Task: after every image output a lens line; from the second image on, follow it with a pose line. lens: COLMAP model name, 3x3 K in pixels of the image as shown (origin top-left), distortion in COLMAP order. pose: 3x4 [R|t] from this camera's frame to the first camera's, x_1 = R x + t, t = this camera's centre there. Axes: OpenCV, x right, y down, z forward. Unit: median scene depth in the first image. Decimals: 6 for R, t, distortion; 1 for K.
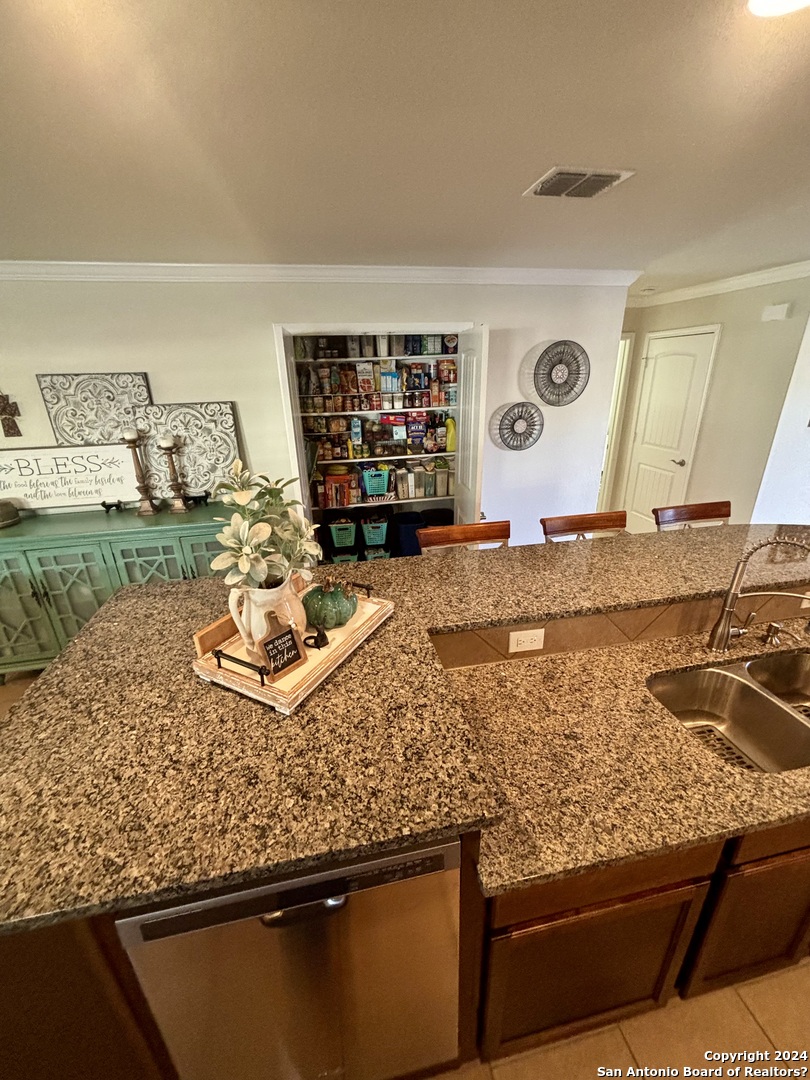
lens RADIAL K [[432.1, 0, 406.1], [0, 432.1, 538.6], [0, 0, 1]] dist [-0.008079, -0.000056]
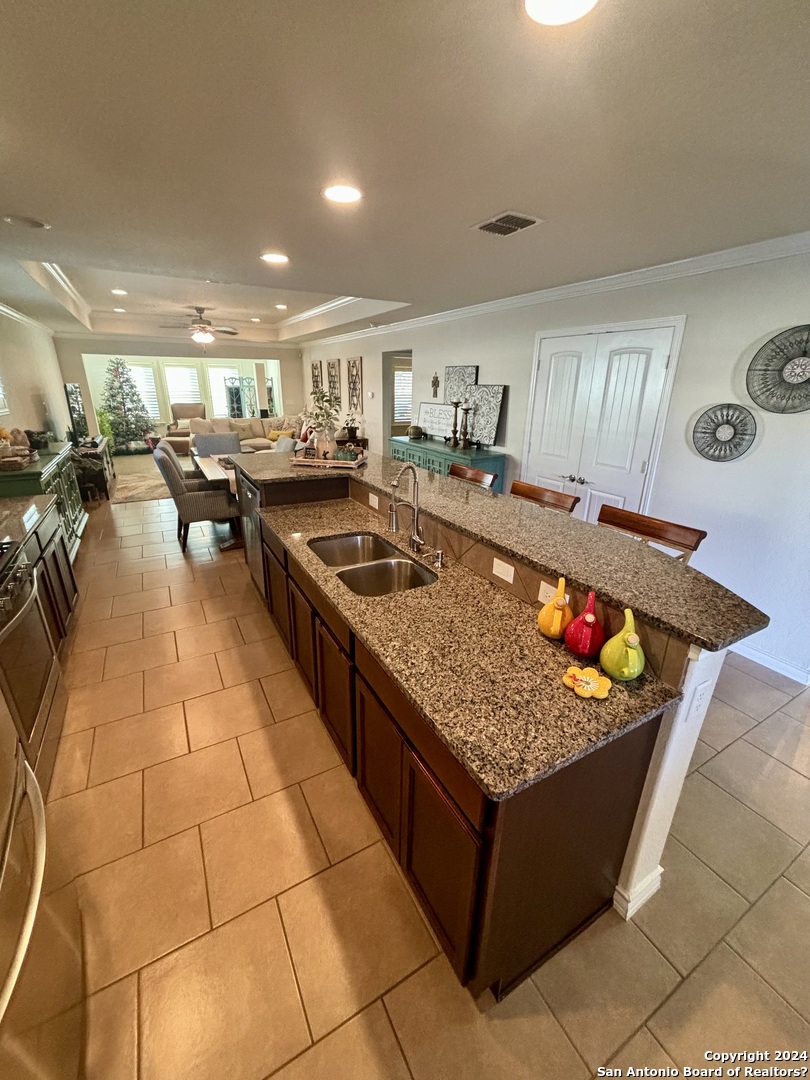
lens RADIAL K [[433.0, 0, 404.1], [0, 433.0, 538.9], [0, 0, 1]] dist [0.002782, 0.000339]
pose [[0.303244, 0.349583, -0.886473, 1.064621], [-0.372641, 0.899701, 0.227326, -0.046383], [0.877030, 0.261401, 0.403098, 0.214531]]
